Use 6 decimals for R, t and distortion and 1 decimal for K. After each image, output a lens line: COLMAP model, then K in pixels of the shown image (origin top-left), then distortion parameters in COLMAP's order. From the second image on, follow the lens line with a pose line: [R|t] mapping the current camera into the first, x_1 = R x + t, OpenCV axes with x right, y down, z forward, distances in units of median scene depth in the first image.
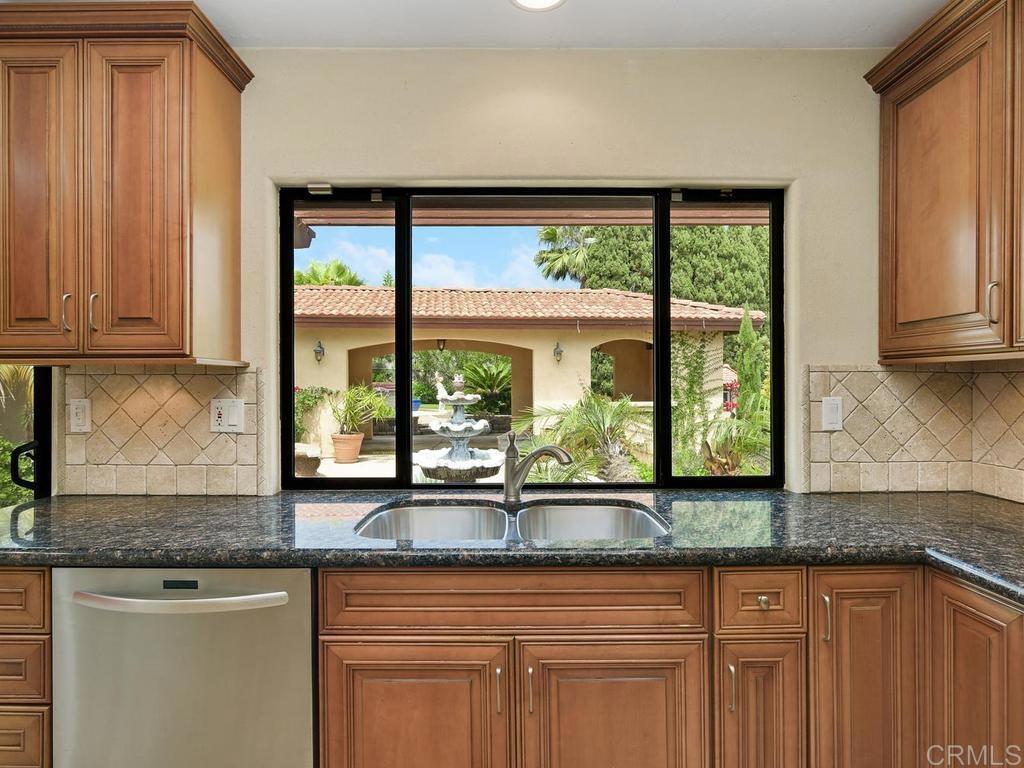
lens RADIAL K [[579.5, 0, 520.0], [0, 579.5, 387.0], [0, 0, 1]] dist [-0.012696, -0.004485]
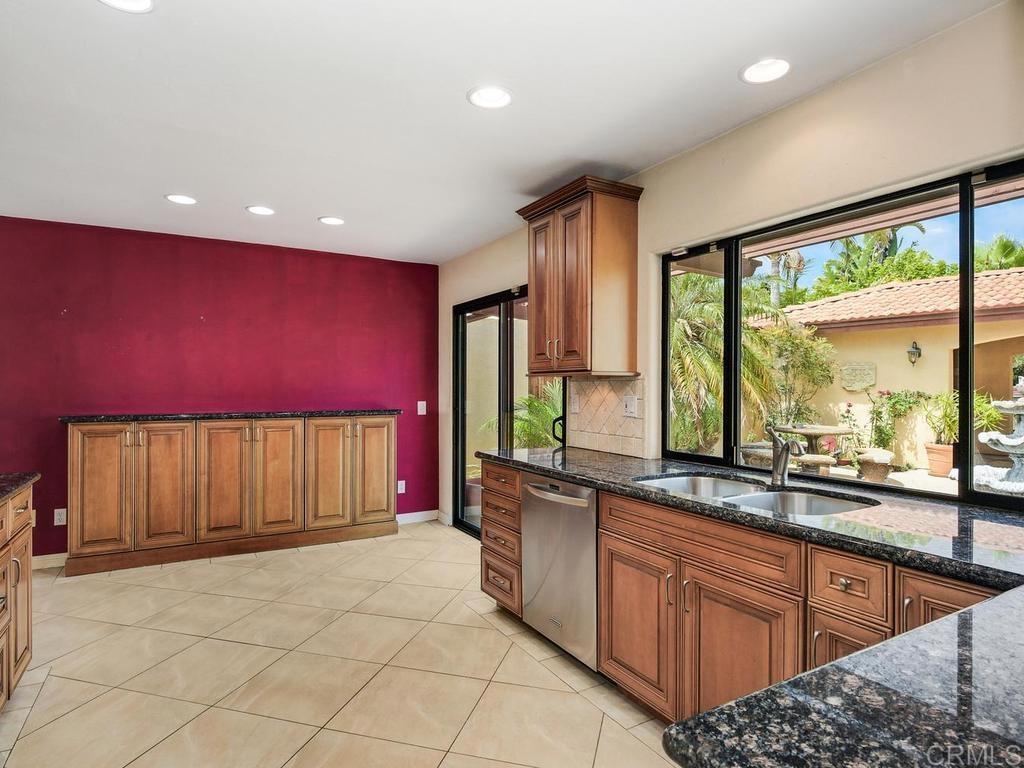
lens RADIAL K [[579.5, 0, 508.4], [0, 579.5, 381.8], [0, 0, 1]] dist [-0.012696, -0.004485]
pose [[0.477793, -0.004568, -0.878461, 0.716606], [-0.009317, 0.999904, -0.010267, 0.001817], [0.878423, 0.013090, 0.477704, -0.062989]]
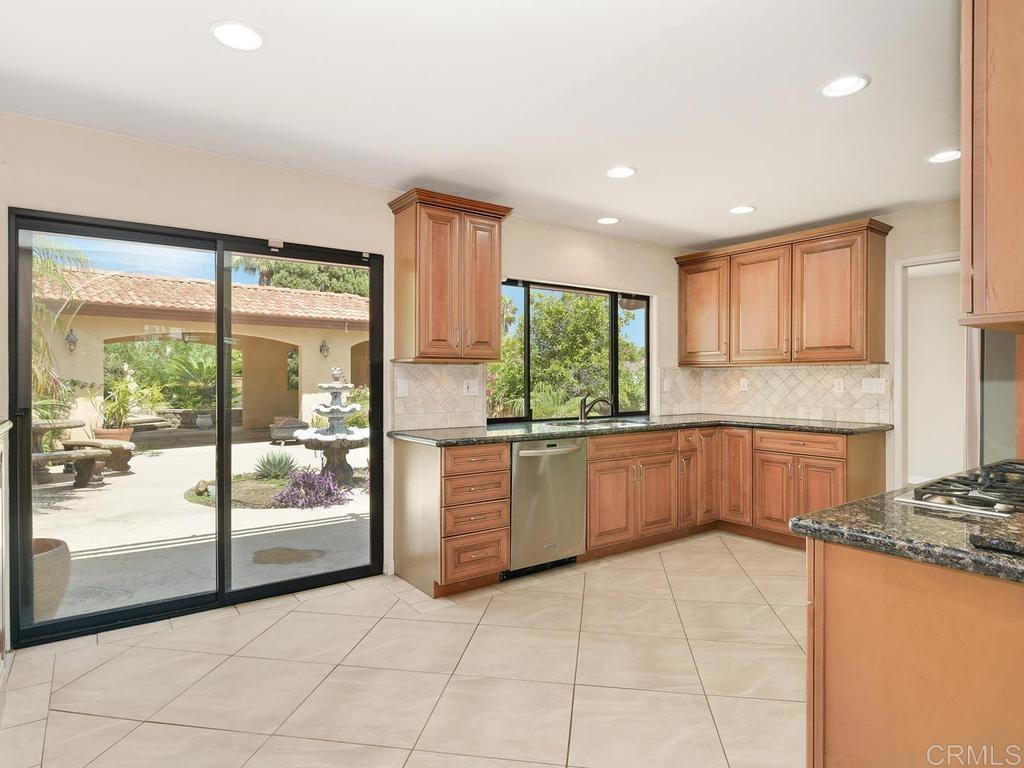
lens RADIAL K [[579.5, 0, 512.7], [0, 579.5, 372.7], [0, 0, 1]] dist [-0.012696, -0.004485]
pose [[0.816802, 0.009022, 0.576848, -1.517988], [0.000639, 0.999863, -0.016543, 0.030992], [-0.576918, 0.013881, 0.816684, -0.730137]]
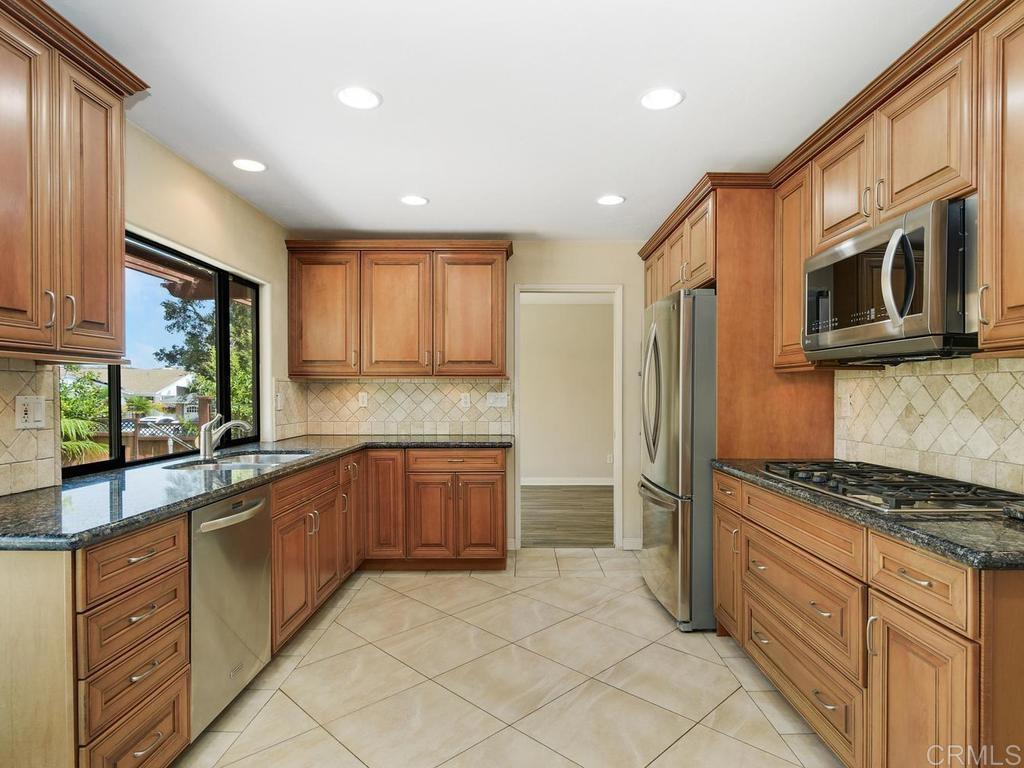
lens RADIAL K [[579.5, 0, 522.1], [0, 579.5, 396.1], [0, 0, 1]] dist [-0.012696, -0.004485]
pose [[0.020743, -0.003204, 0.999780, -1.453858], [0.010123, 0.999944, 0.002995, 0.025971], [-0.999734, 0.010059, 0.020775, 0.098705]]
